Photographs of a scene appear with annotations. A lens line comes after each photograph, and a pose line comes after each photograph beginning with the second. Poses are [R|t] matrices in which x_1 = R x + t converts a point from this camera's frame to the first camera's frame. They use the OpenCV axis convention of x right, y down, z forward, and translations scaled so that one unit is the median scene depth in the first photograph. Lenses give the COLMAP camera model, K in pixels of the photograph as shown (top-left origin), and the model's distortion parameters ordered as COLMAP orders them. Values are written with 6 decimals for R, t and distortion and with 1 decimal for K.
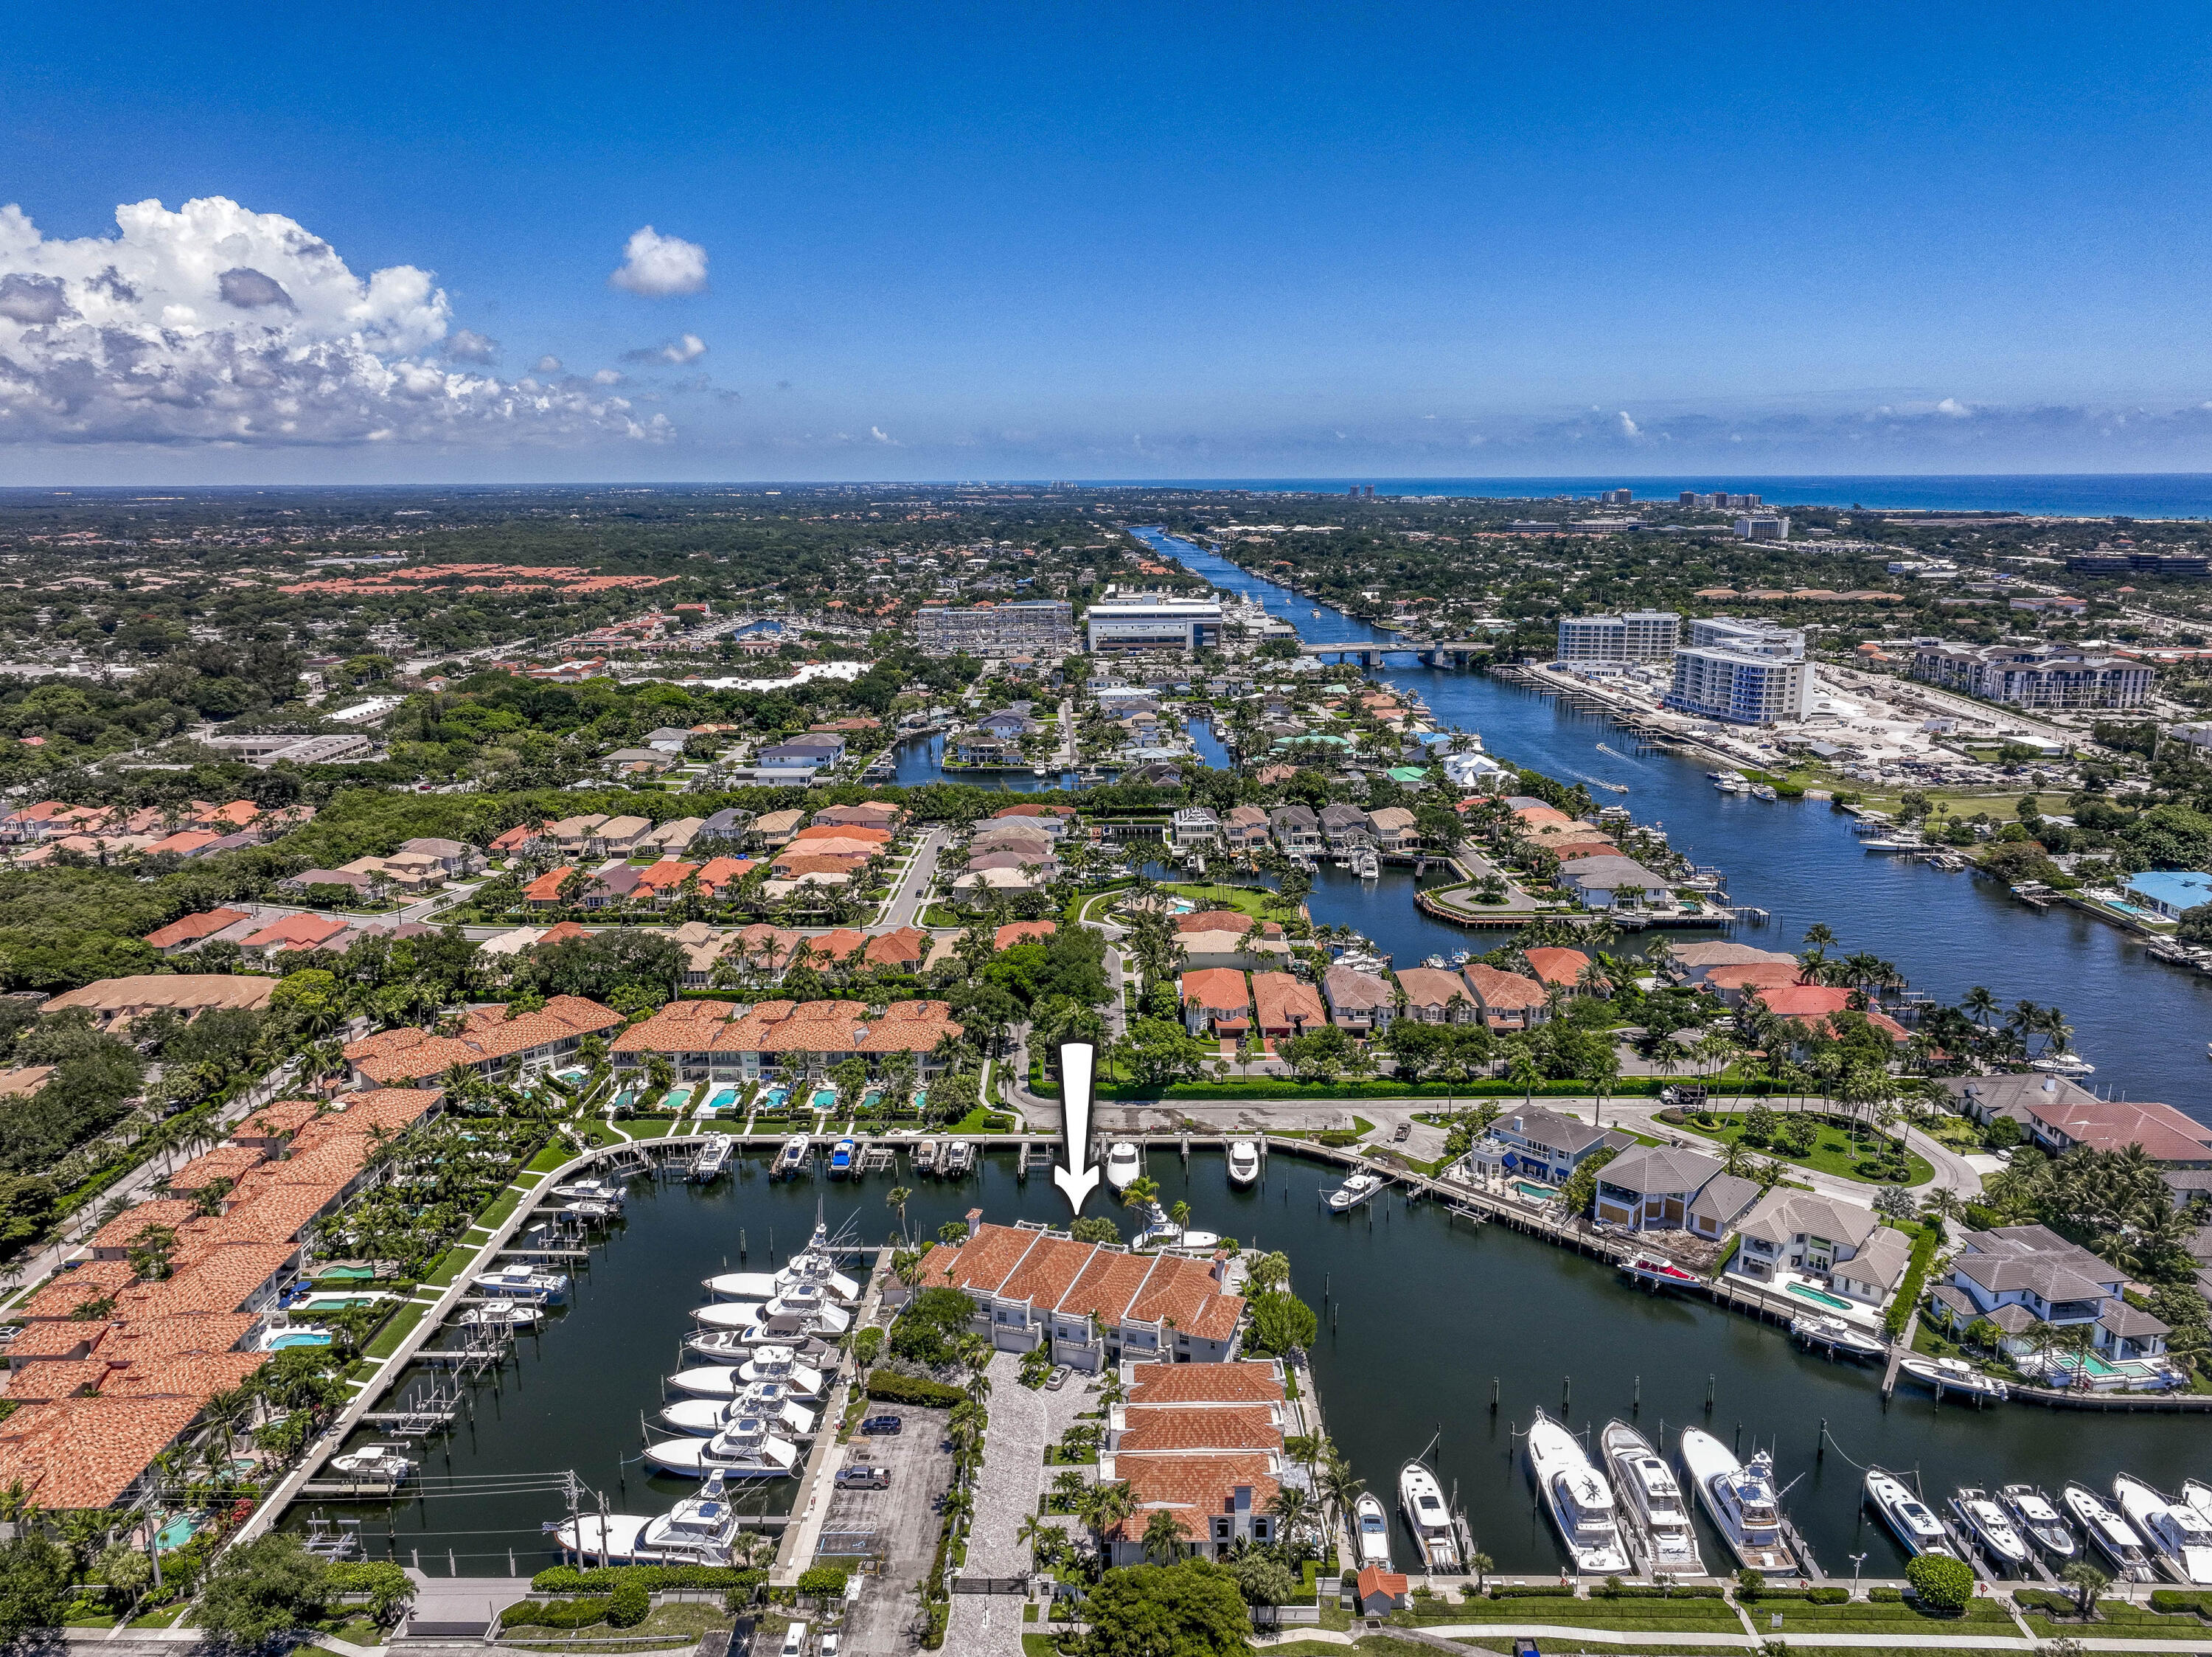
lens RADIAL K [[1540.8, 0, 1118.9], [0, 1540.8, 828.5], [0, 0, 1]] dist [-0.004805, 0.008193]
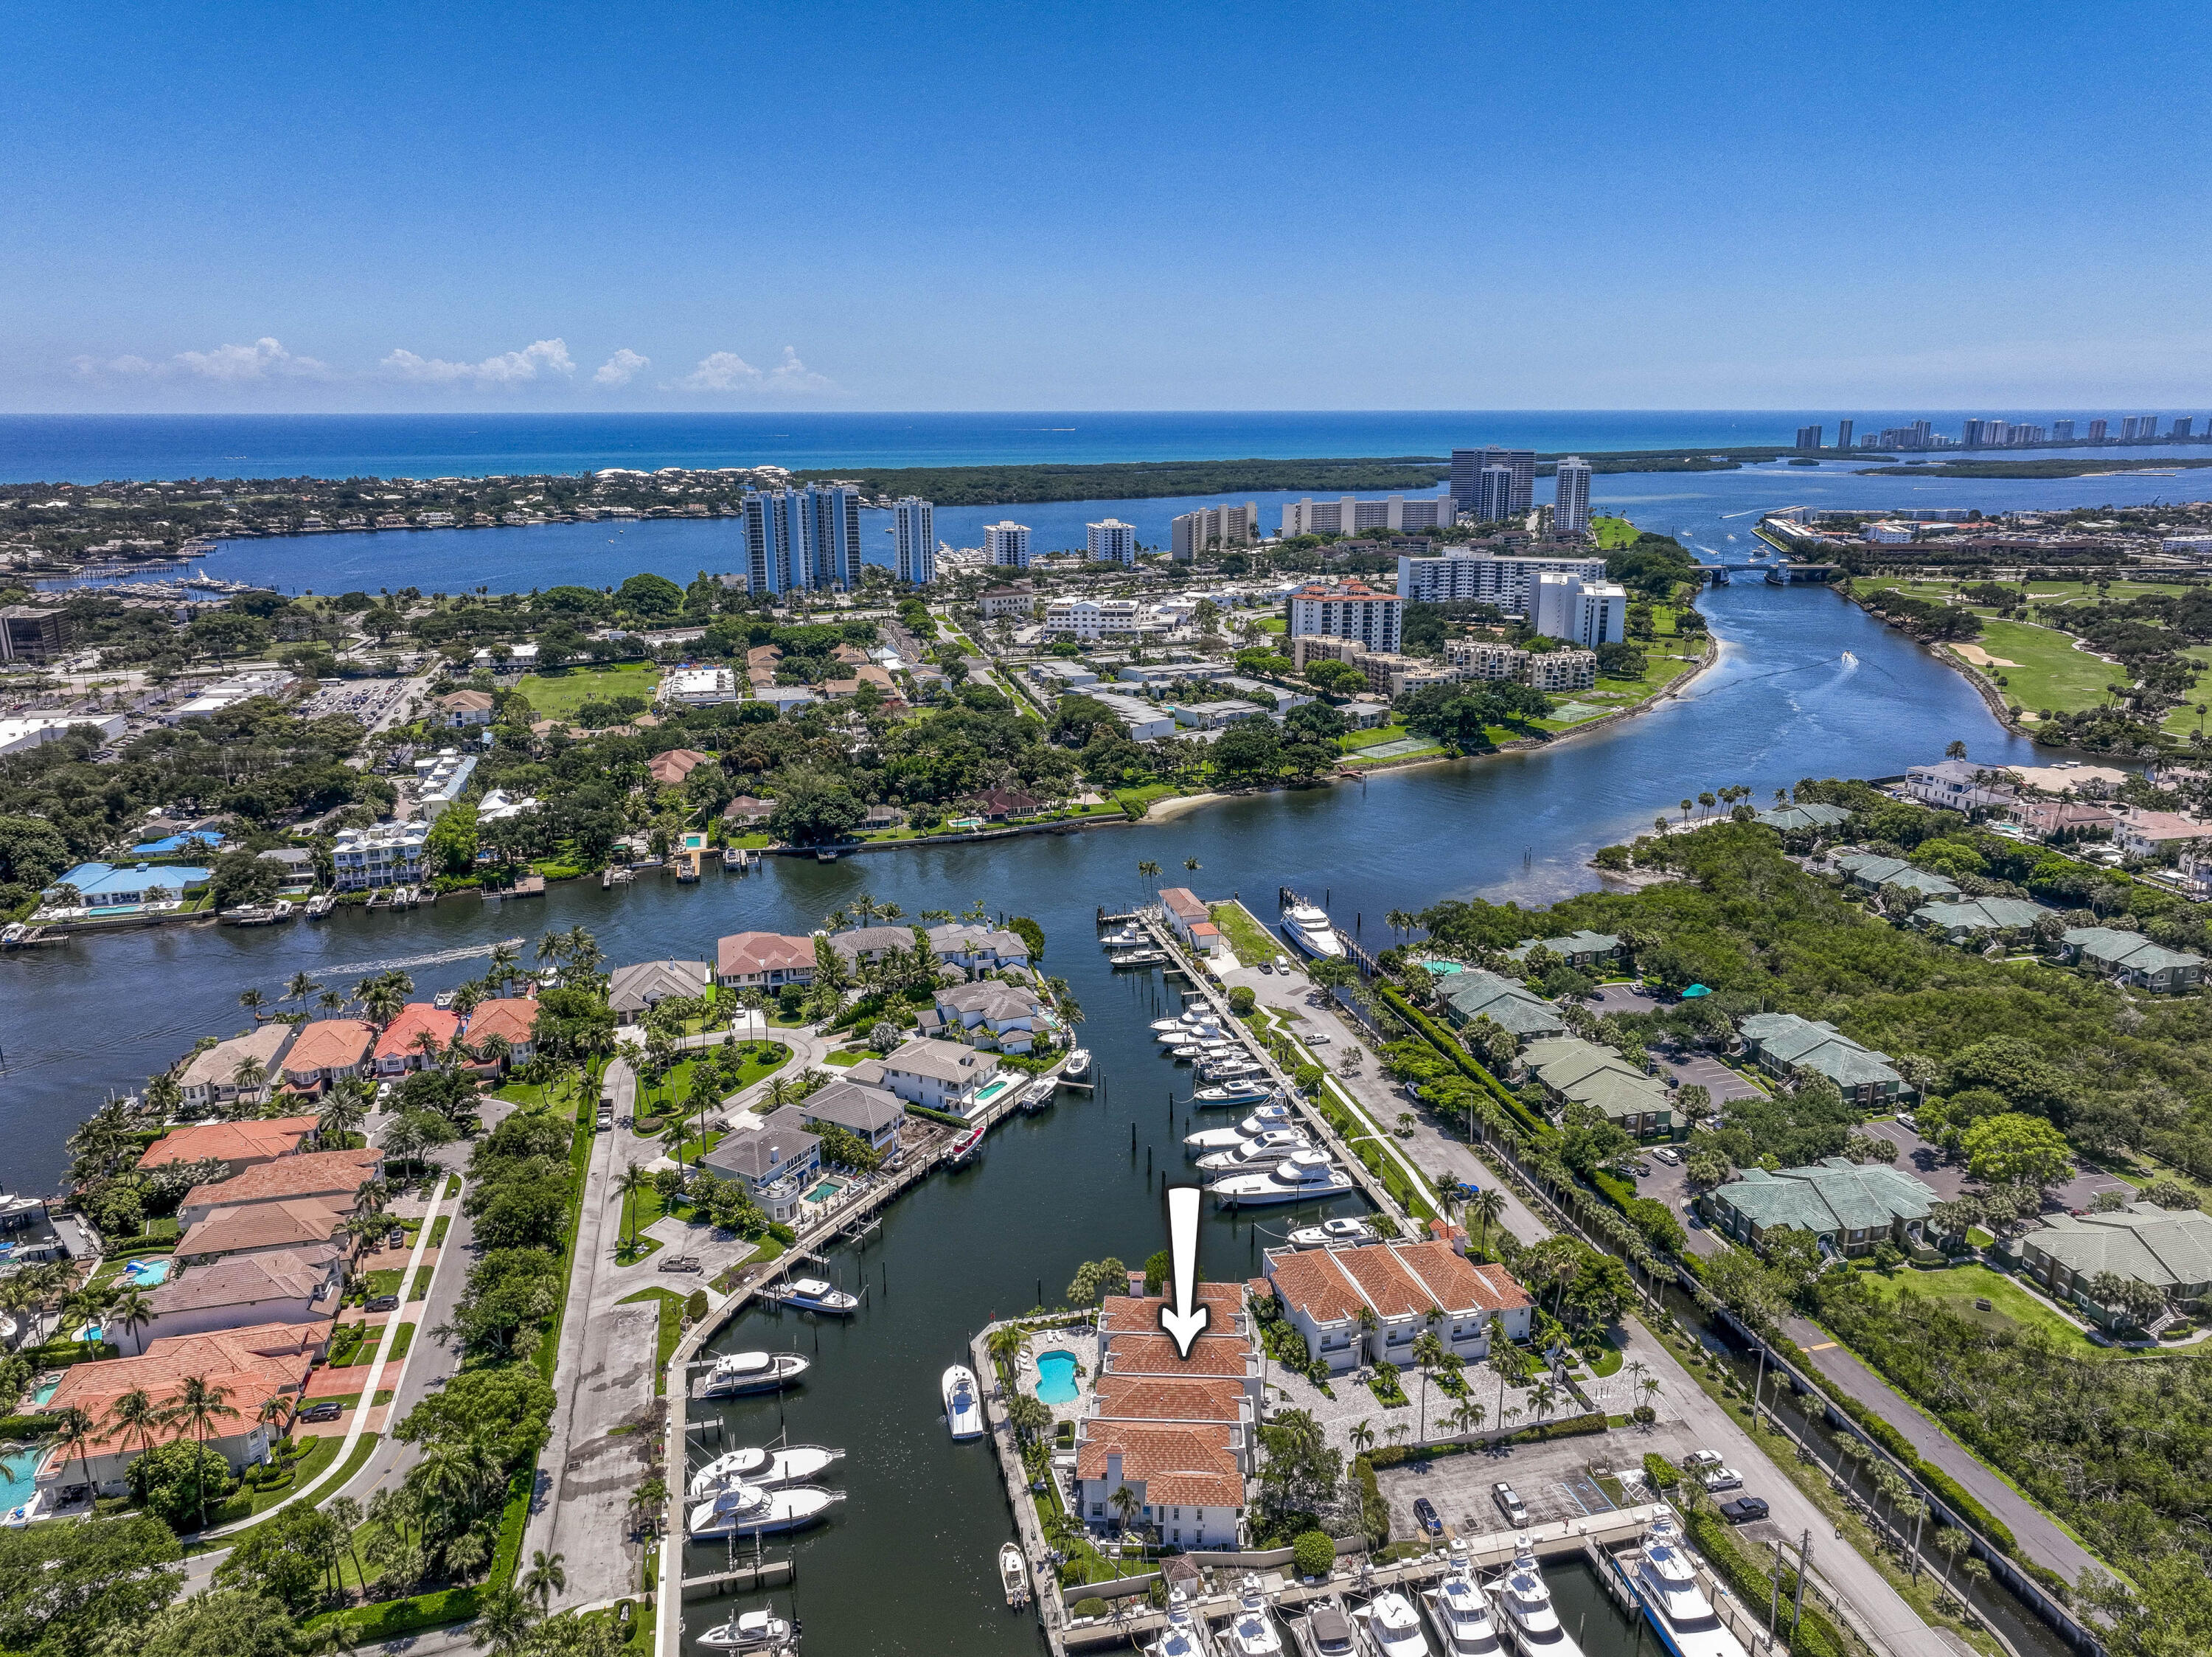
lens RADIAL K [[1540.8, 0, 1105.5], [0, 1540.8, 824.9], [0, 0, 1]] dist [-0.004805, 0.008193]
pose [[-0.250666, -0.246785, 0.936090, -0.687429], [0.223528, 0.926077, 0.304002, -0.264408], [-0.941914, 0.285445, -0.176972, 0.951768]]
